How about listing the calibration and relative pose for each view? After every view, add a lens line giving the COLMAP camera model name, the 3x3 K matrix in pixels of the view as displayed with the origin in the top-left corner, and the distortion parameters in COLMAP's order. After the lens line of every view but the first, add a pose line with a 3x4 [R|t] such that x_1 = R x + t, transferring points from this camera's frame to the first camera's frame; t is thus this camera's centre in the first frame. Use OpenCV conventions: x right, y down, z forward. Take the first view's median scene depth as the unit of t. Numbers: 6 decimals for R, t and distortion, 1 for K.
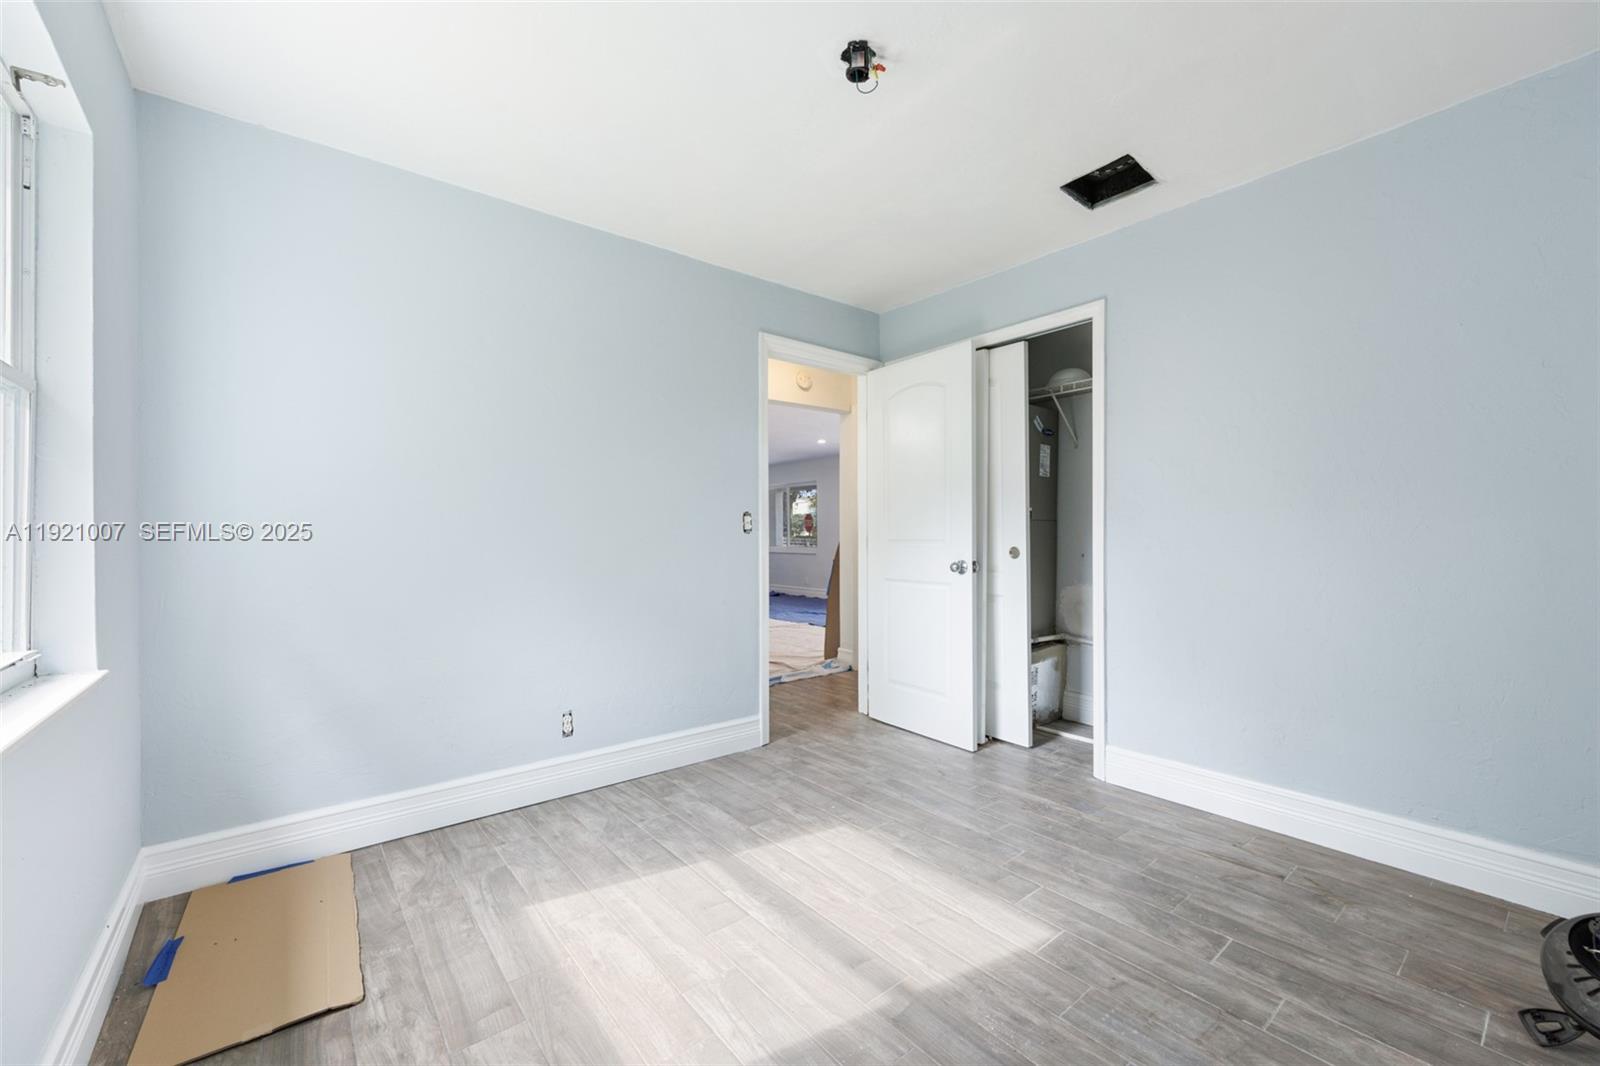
lens RADIAL K [[655.6, 0, 798.6], [0, 655.6, 536.2], [0, 0, 1]] dist [0.001029, 0.000291]
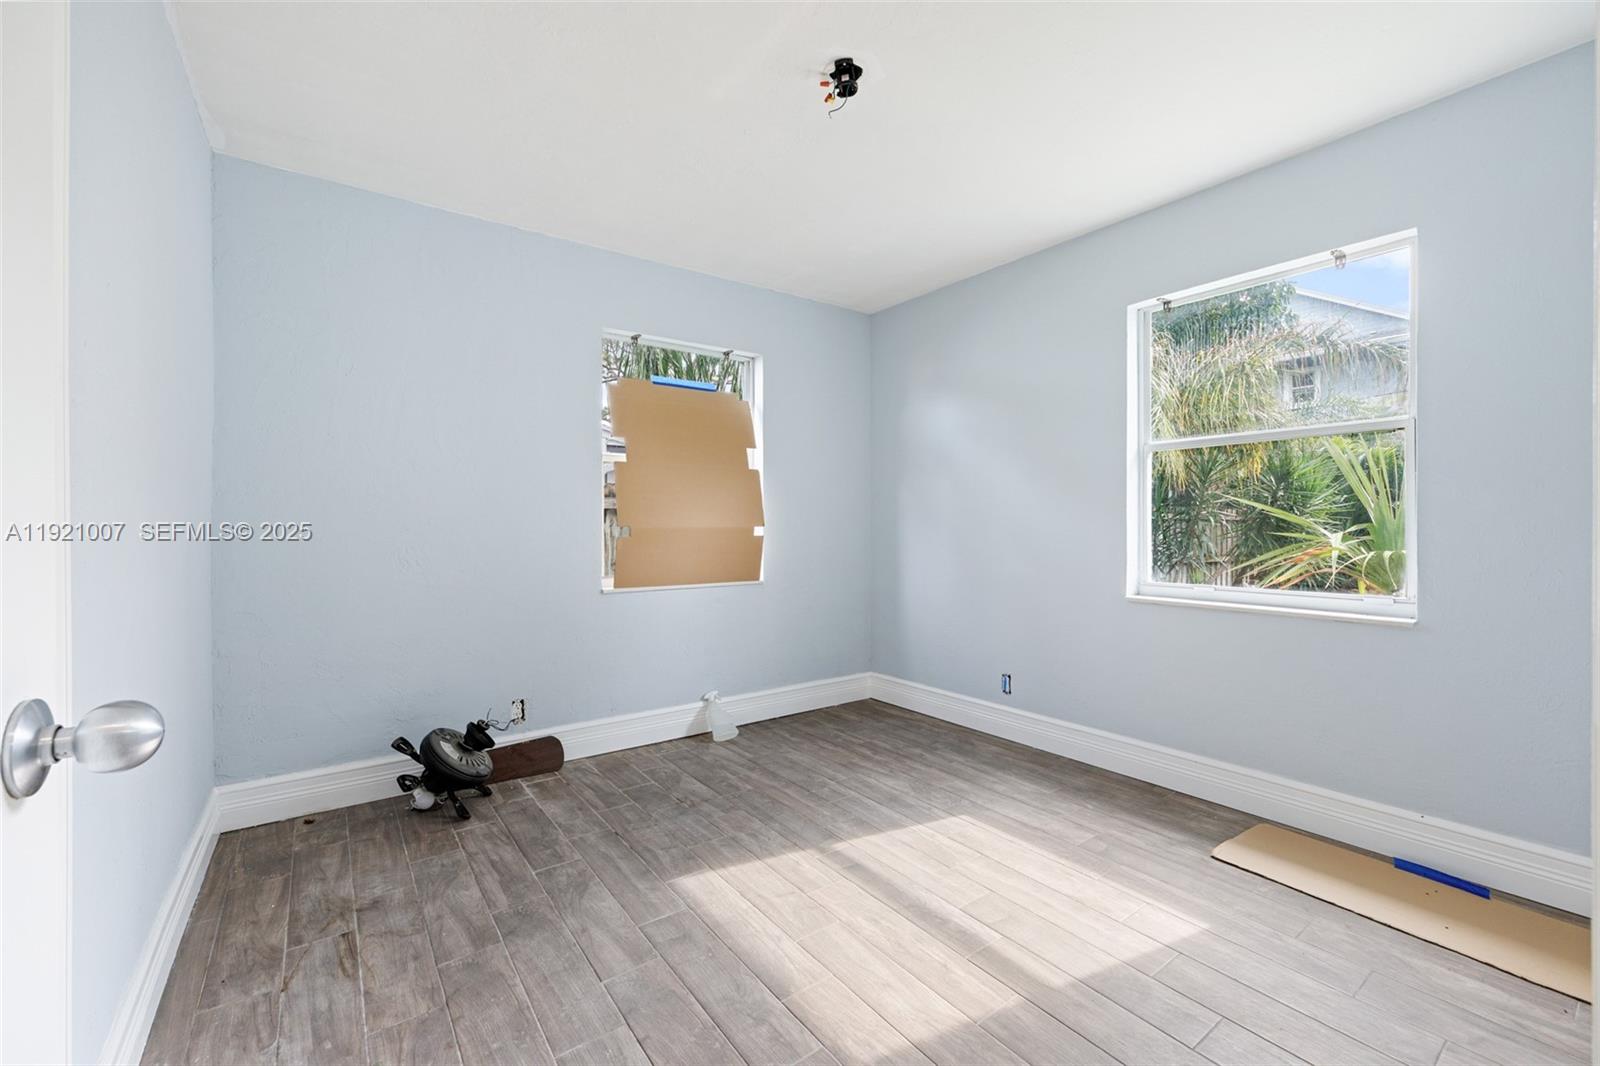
lens RADIAL K [[655.6, 0, 798.6], [0, 655.6, 536.2], [0, 0, 1]] dist [0.001029, 0.000291]
pose [[-0.999294, 0.006868, 0.036939, 0.131822], [0.007455, 0.999848, 0.015753, -0.003200], [-0.036825, 0.016017, -0.999193, 2.064238]]
